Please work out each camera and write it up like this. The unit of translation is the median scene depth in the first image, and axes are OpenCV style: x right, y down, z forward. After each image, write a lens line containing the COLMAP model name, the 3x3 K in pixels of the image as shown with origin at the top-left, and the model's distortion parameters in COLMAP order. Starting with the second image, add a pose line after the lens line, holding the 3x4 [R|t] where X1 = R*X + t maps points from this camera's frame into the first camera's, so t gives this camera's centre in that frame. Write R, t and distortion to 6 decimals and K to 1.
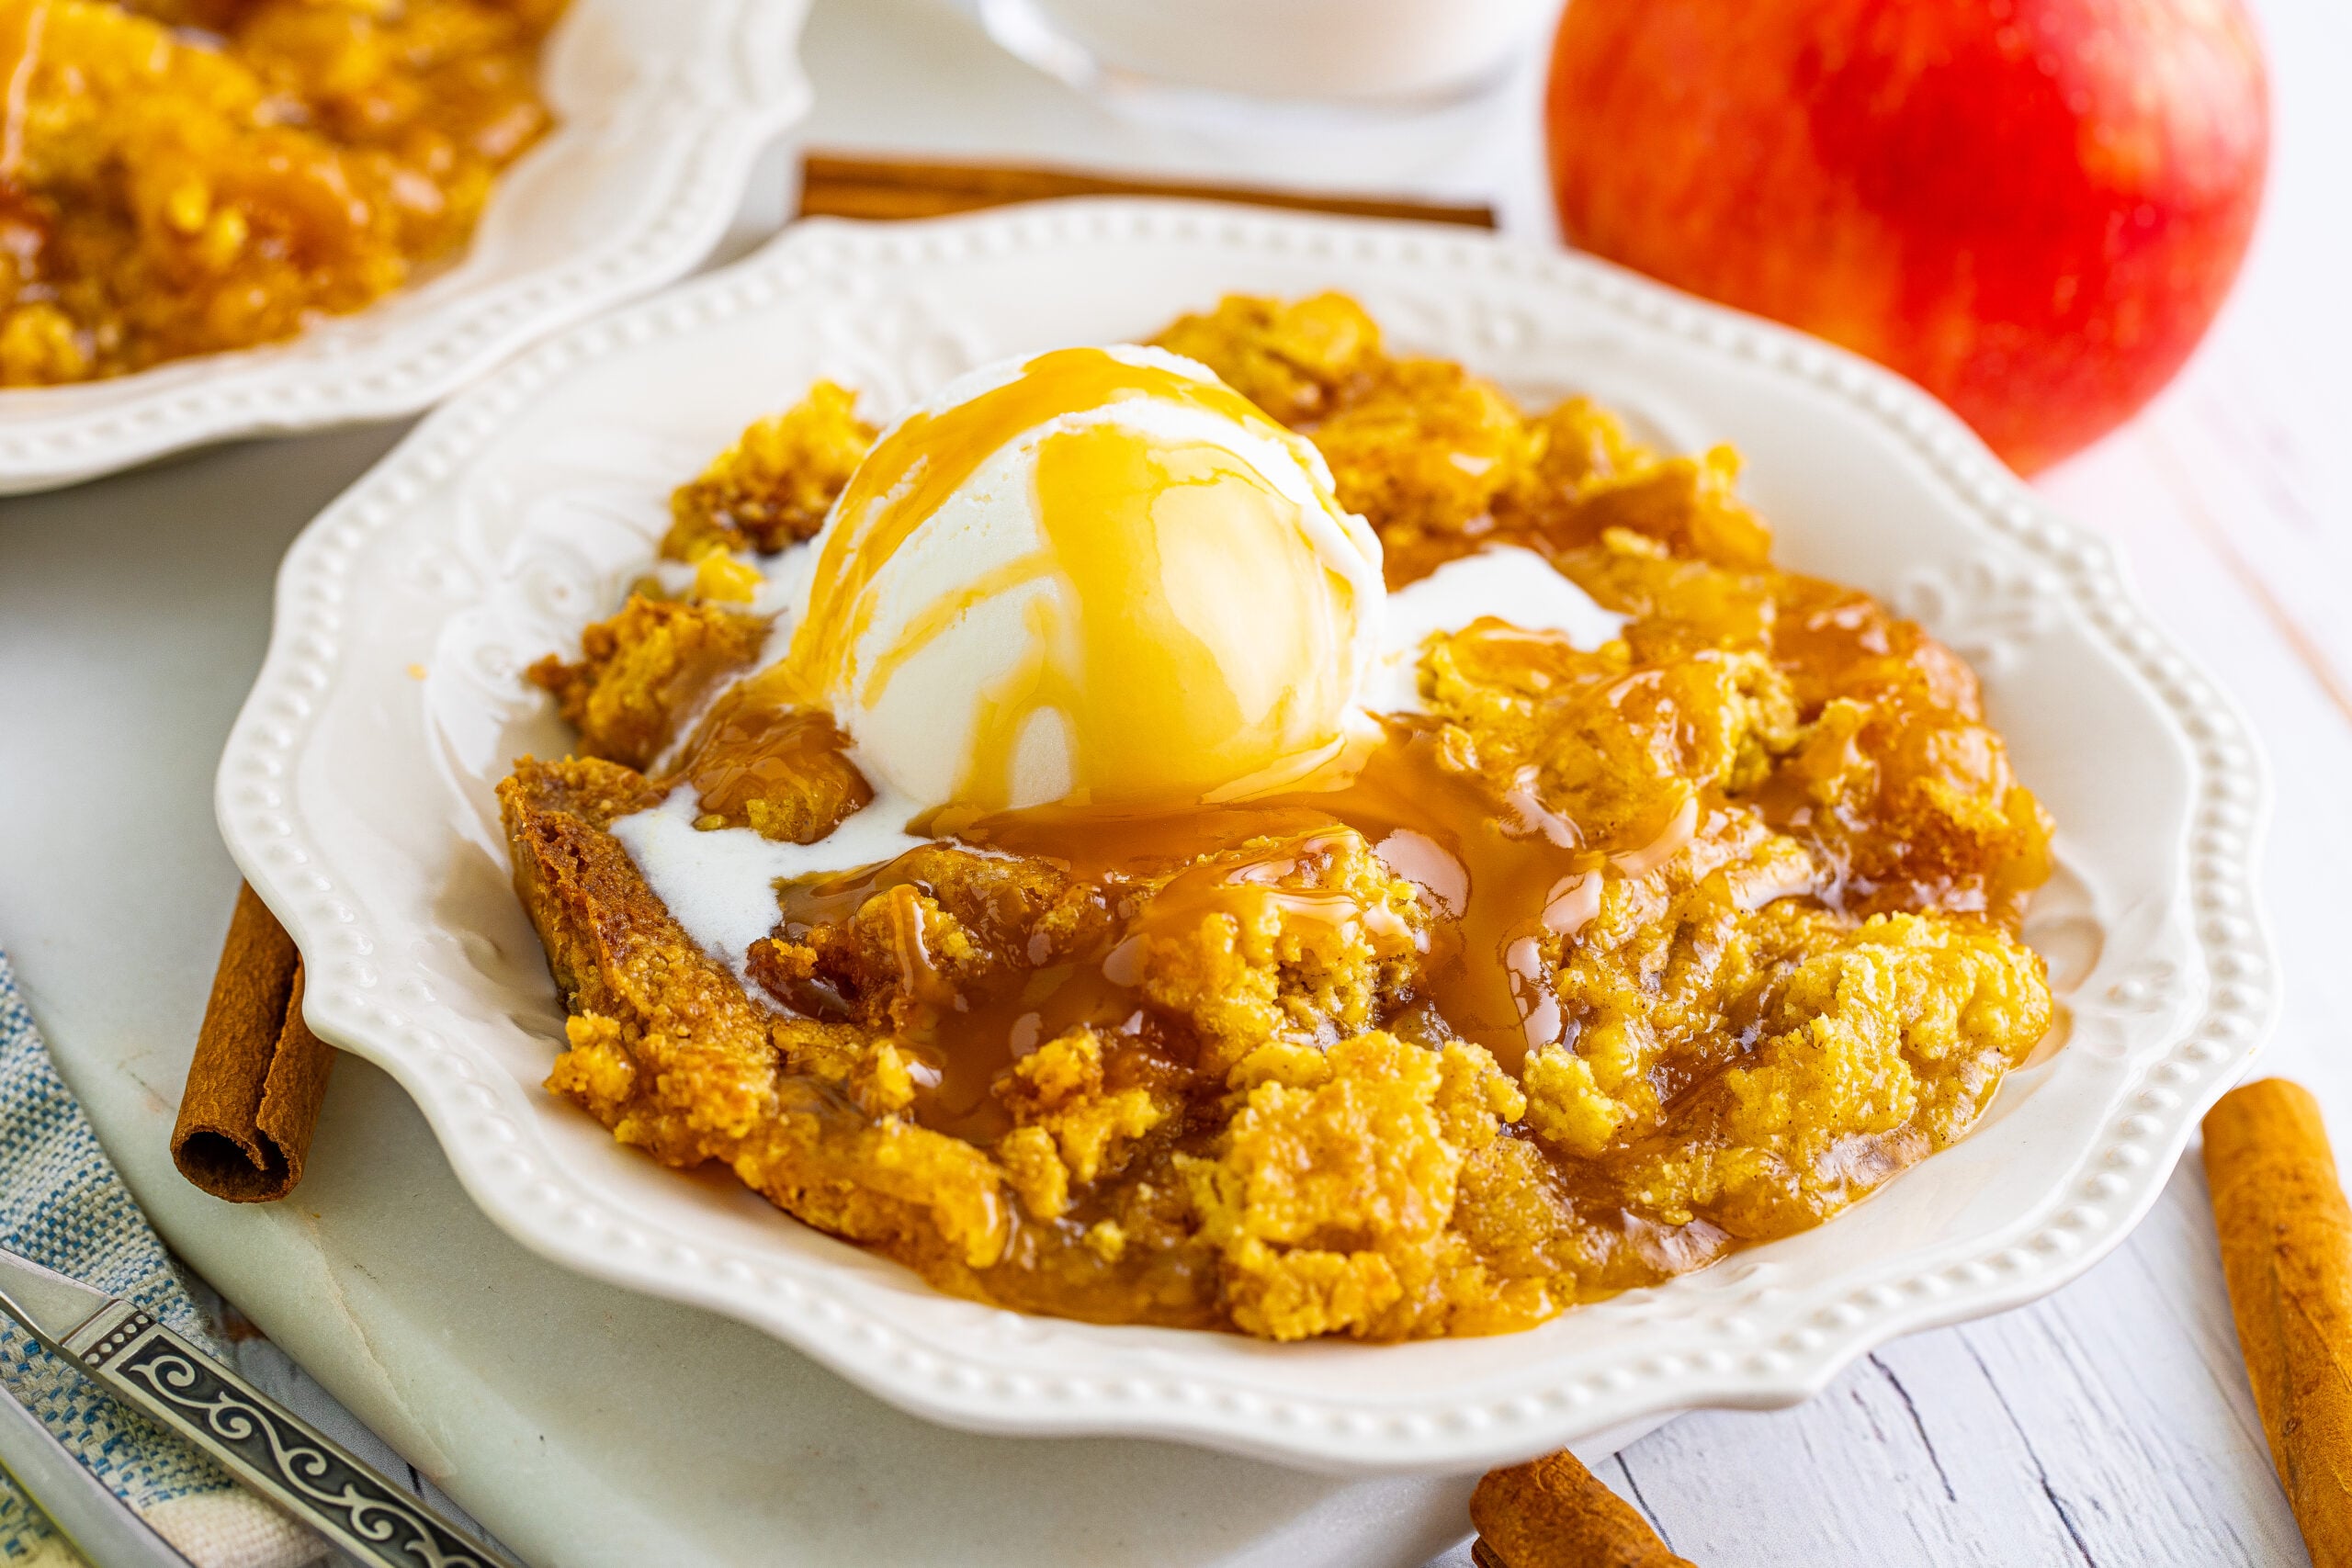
lens RADIAL K [[7601.3, 0, 1114.3], [0, 7601.3, 785.8], [0, 0, 1]] dist [-0.034871, -0.660664]
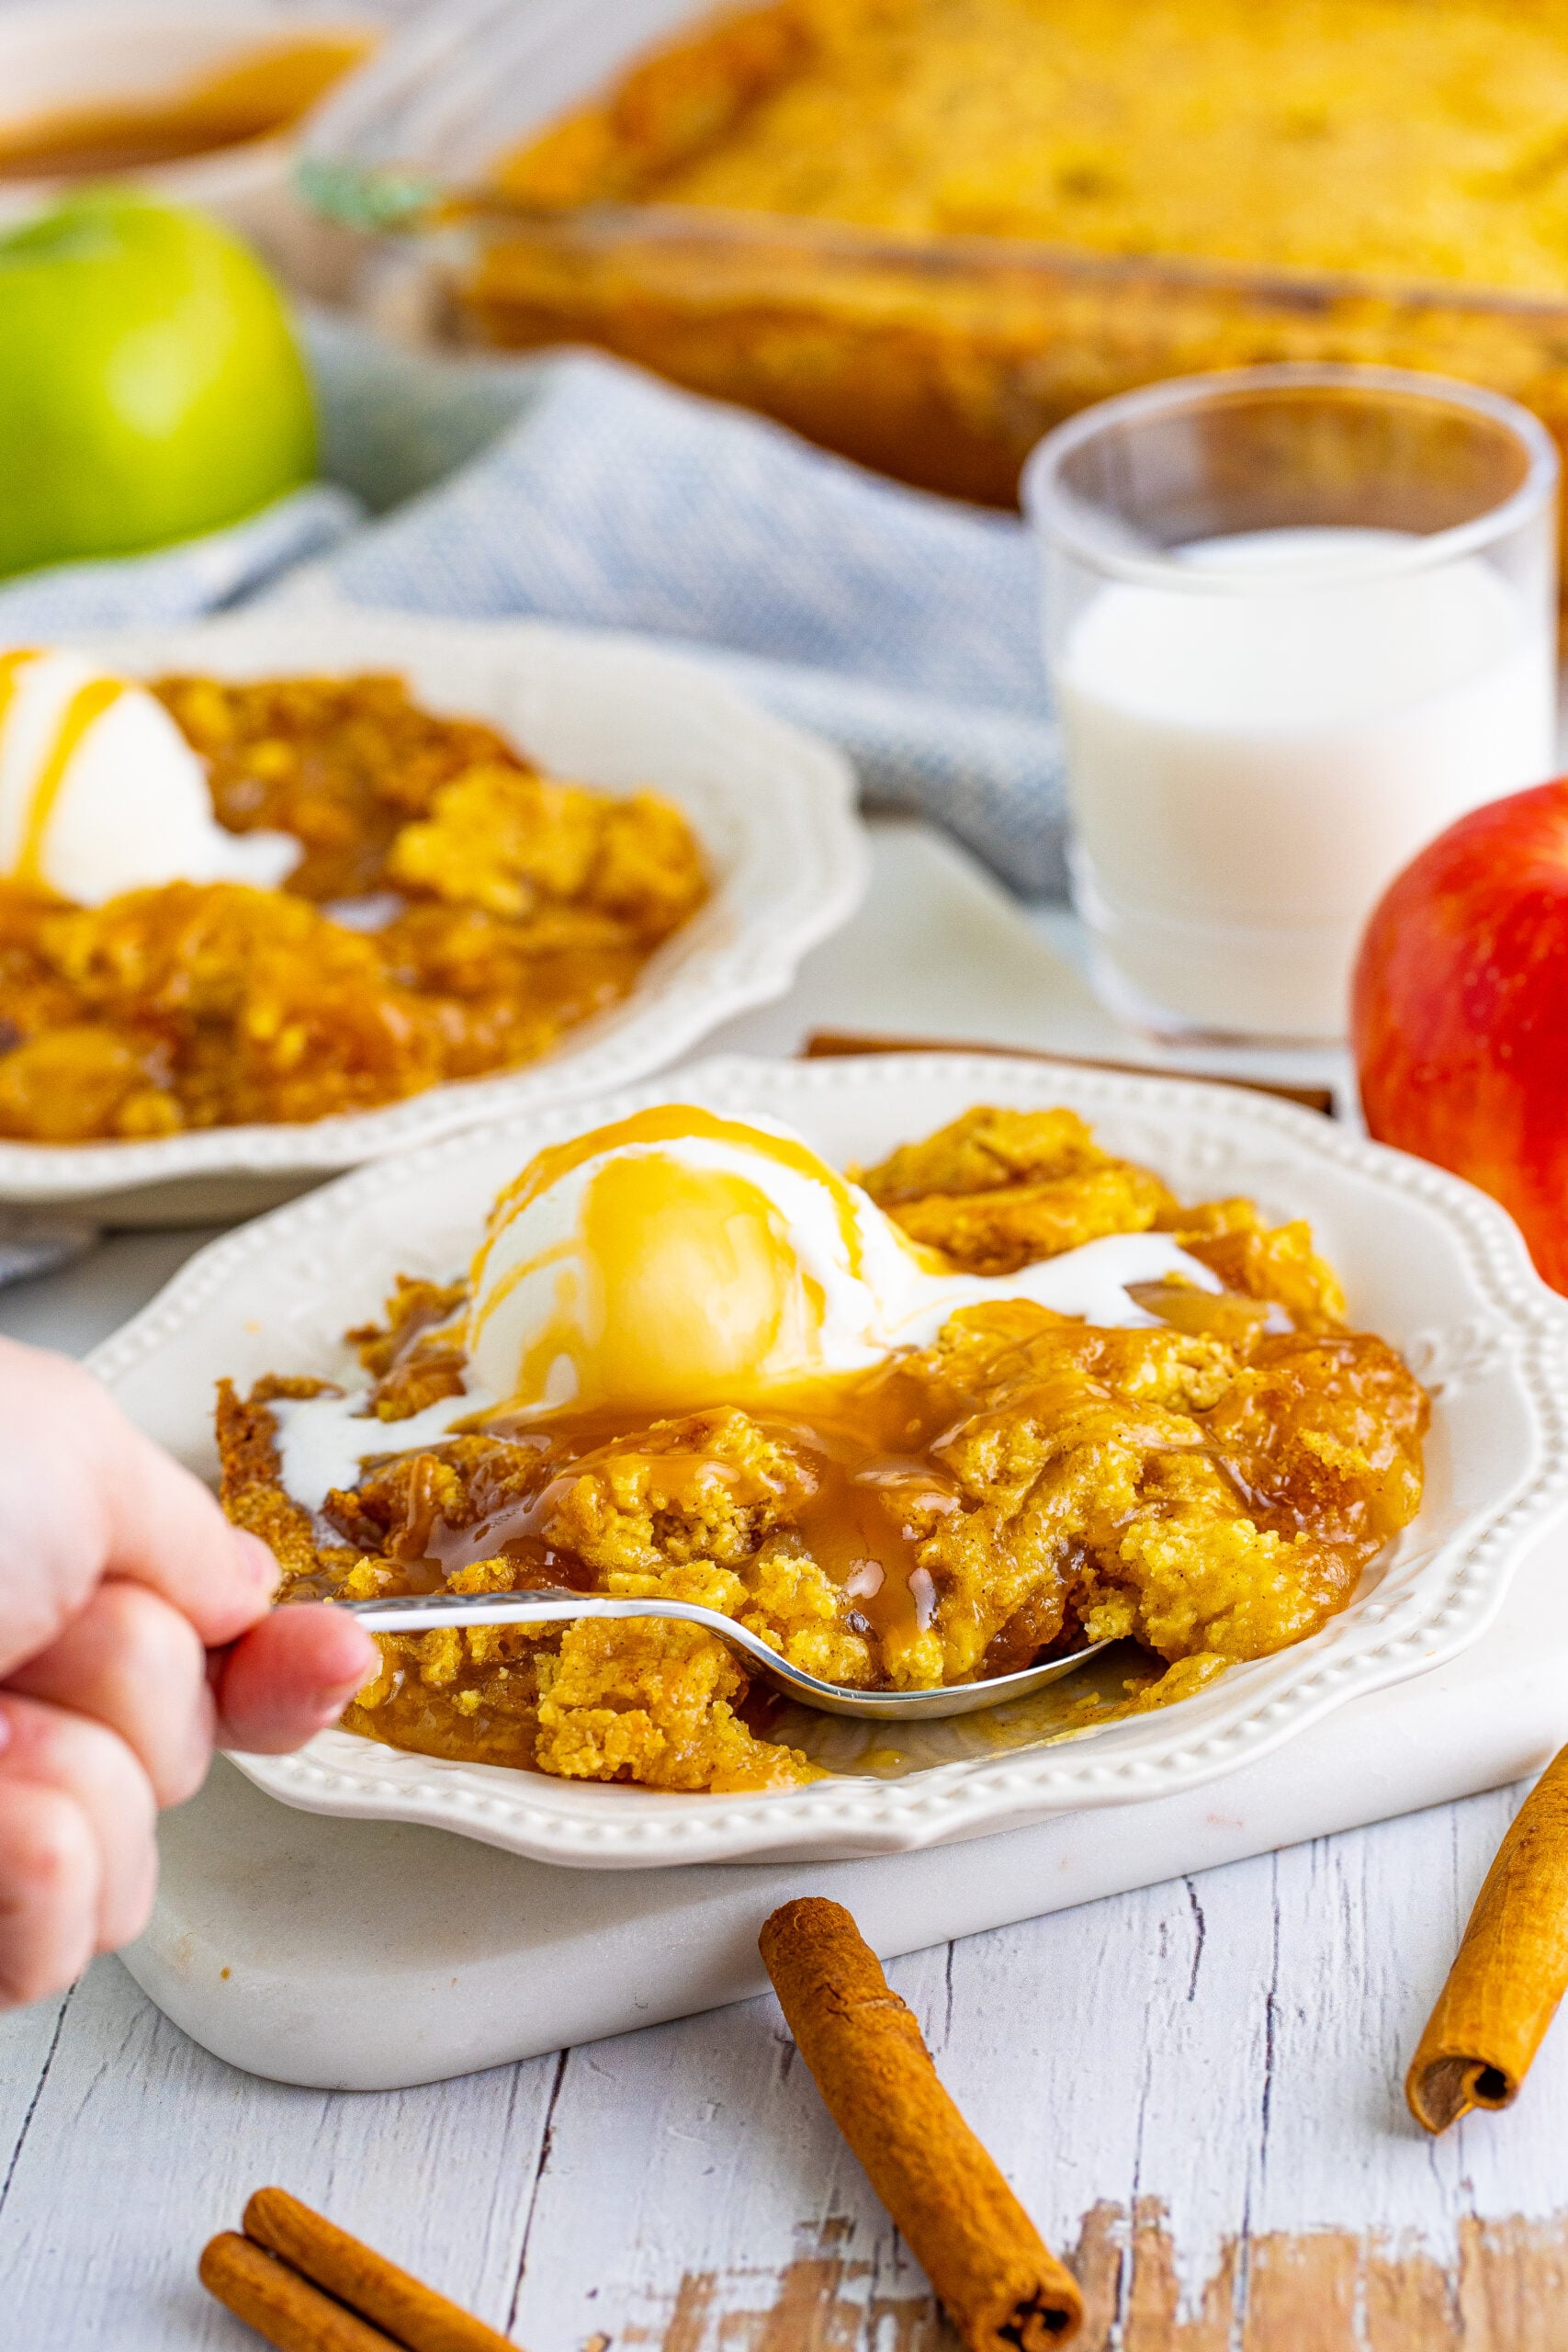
lens RADIAL K [[7438.9, 0, 784.0], [0, 7438.9, 1176.0], [0, 0, 1]] dist [0.011183, -1.238412]
pose [[0.920595, 0.034293, -0.389010, 0.528091], [-0.095854, 0.985506, -0.139963, 0.139708], [0.378572, 0.166137, 0.910539, -0.173648]]
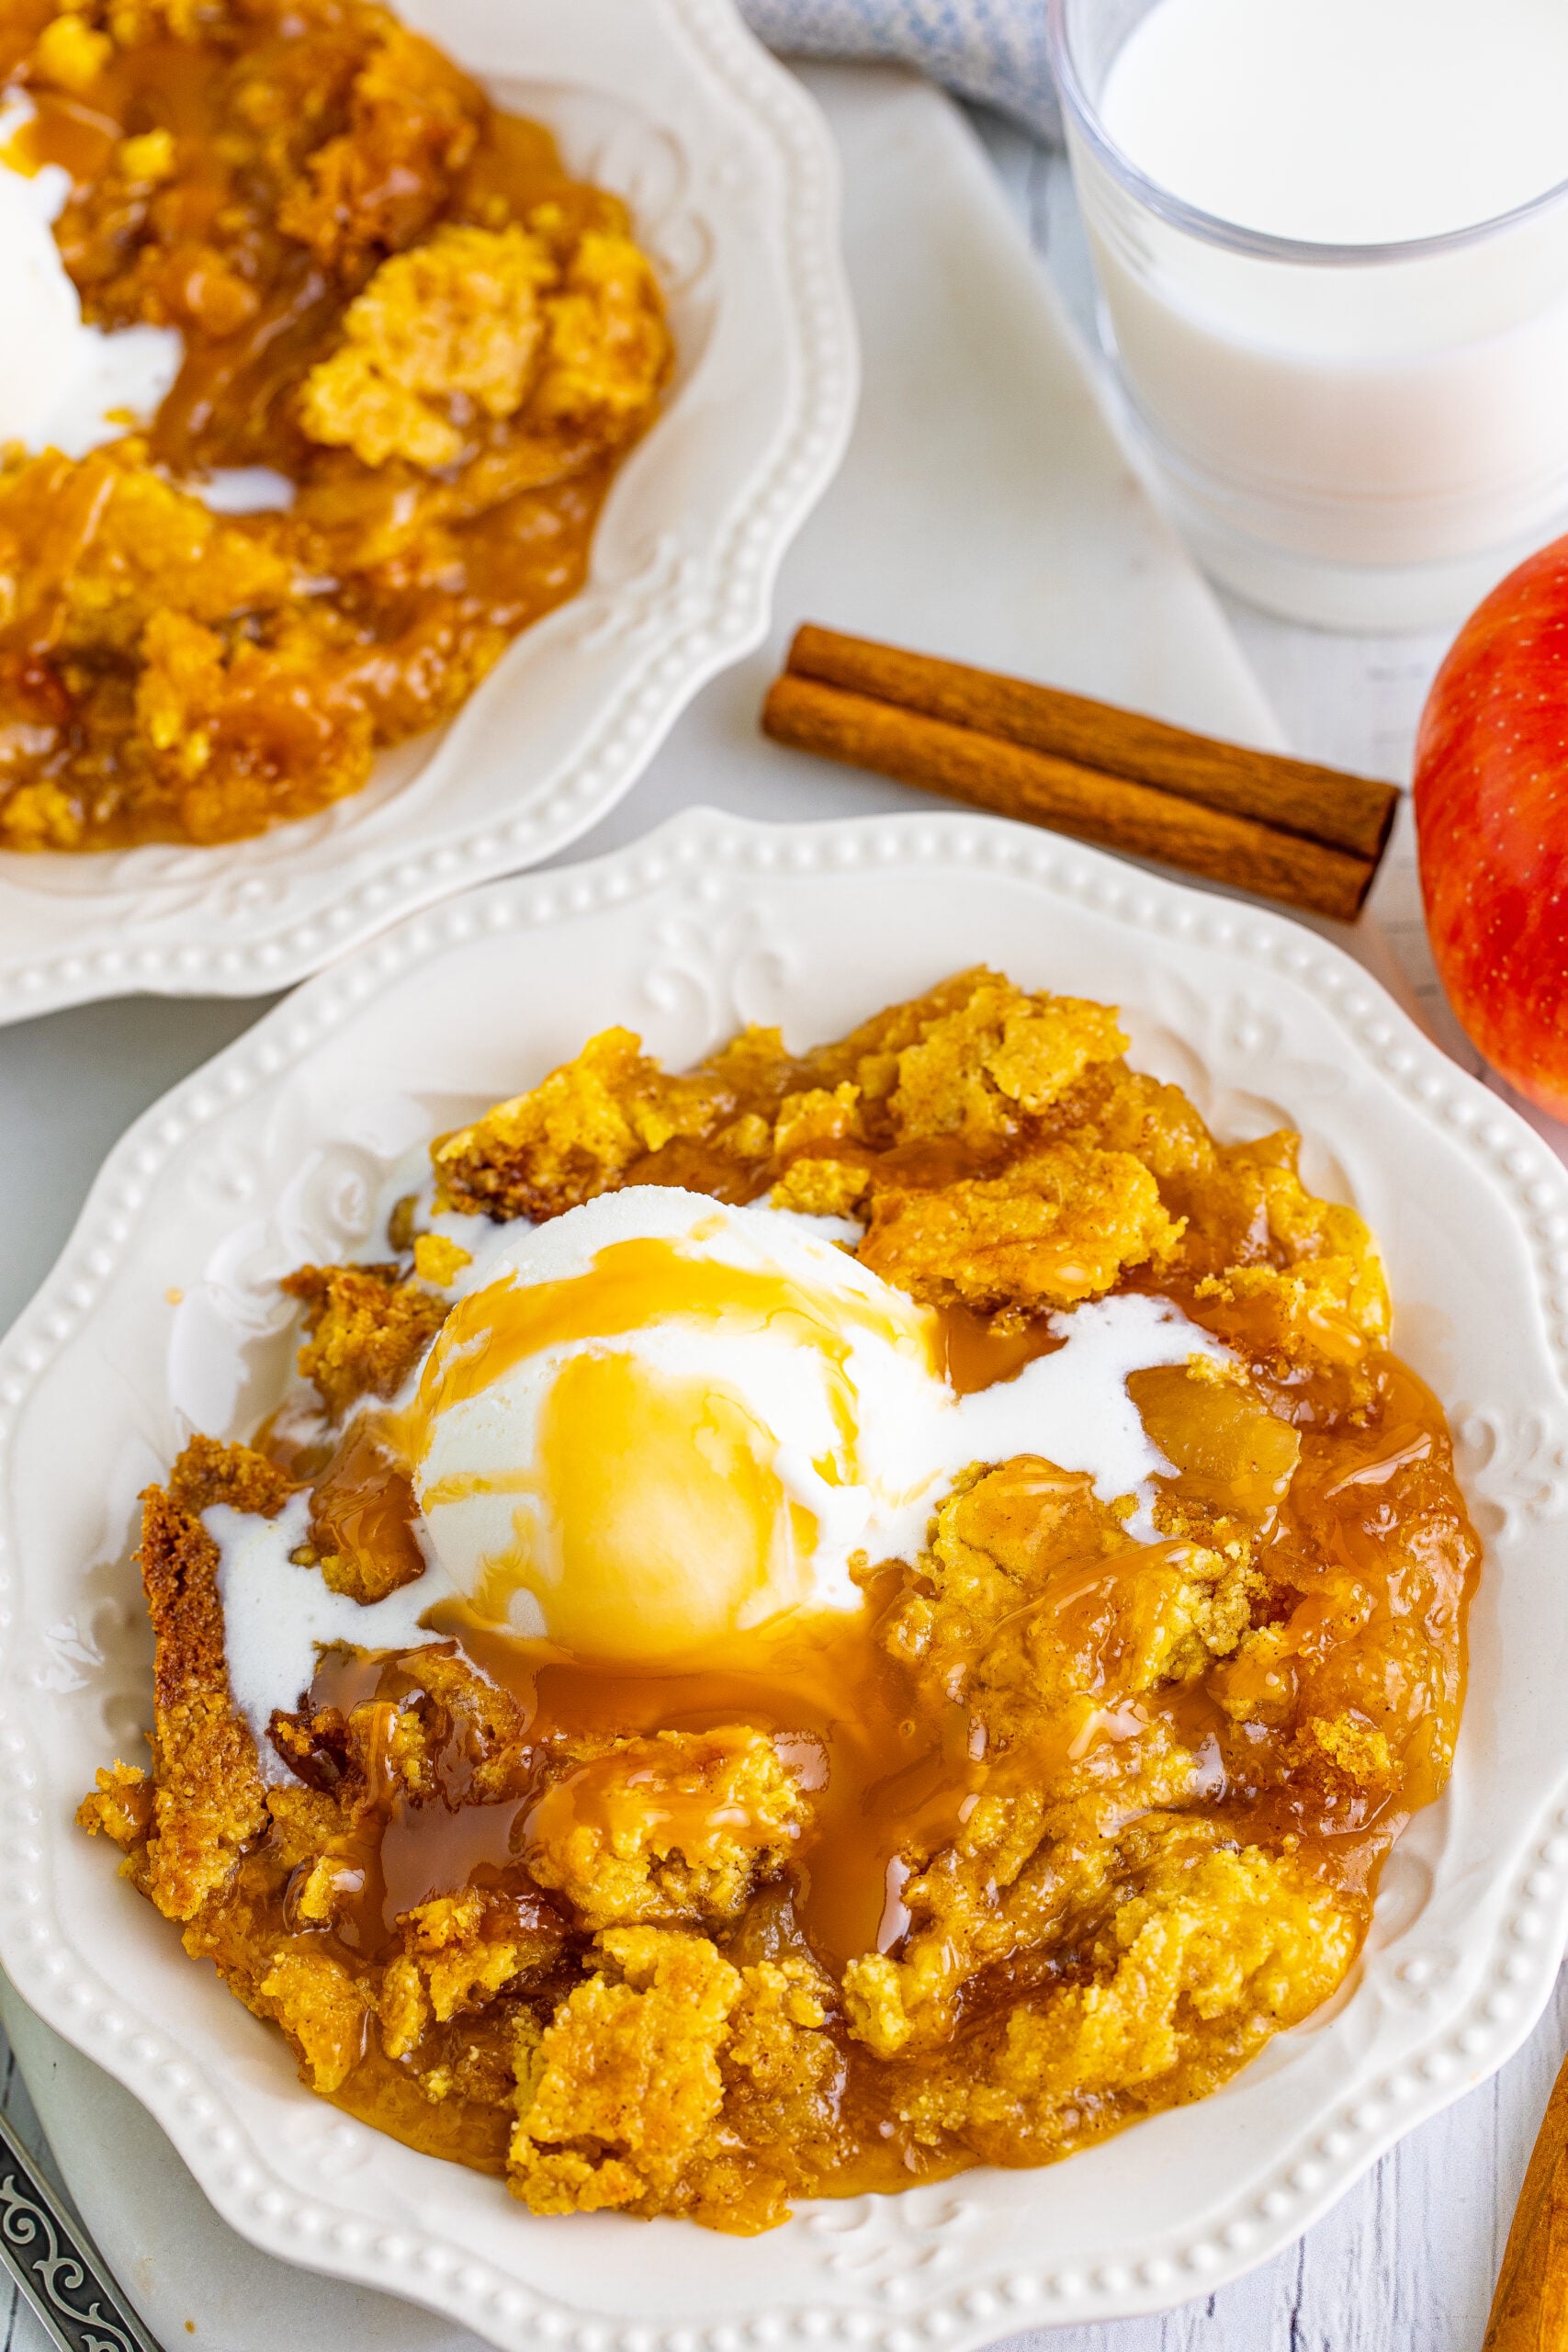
lens RADIAL K [[7438.9, 0, 784.0], [0, 7438.9, 1176.0], [0, 0, 1]] dist [0.011183, -1.238412]
pose [[0.921621, 0.227943, -0.314096, 0.377799], [-0.079601, 0.903157, 0.421866, -0.559205], [0.379840, -0.363798, 0.850513, 0.046822]]
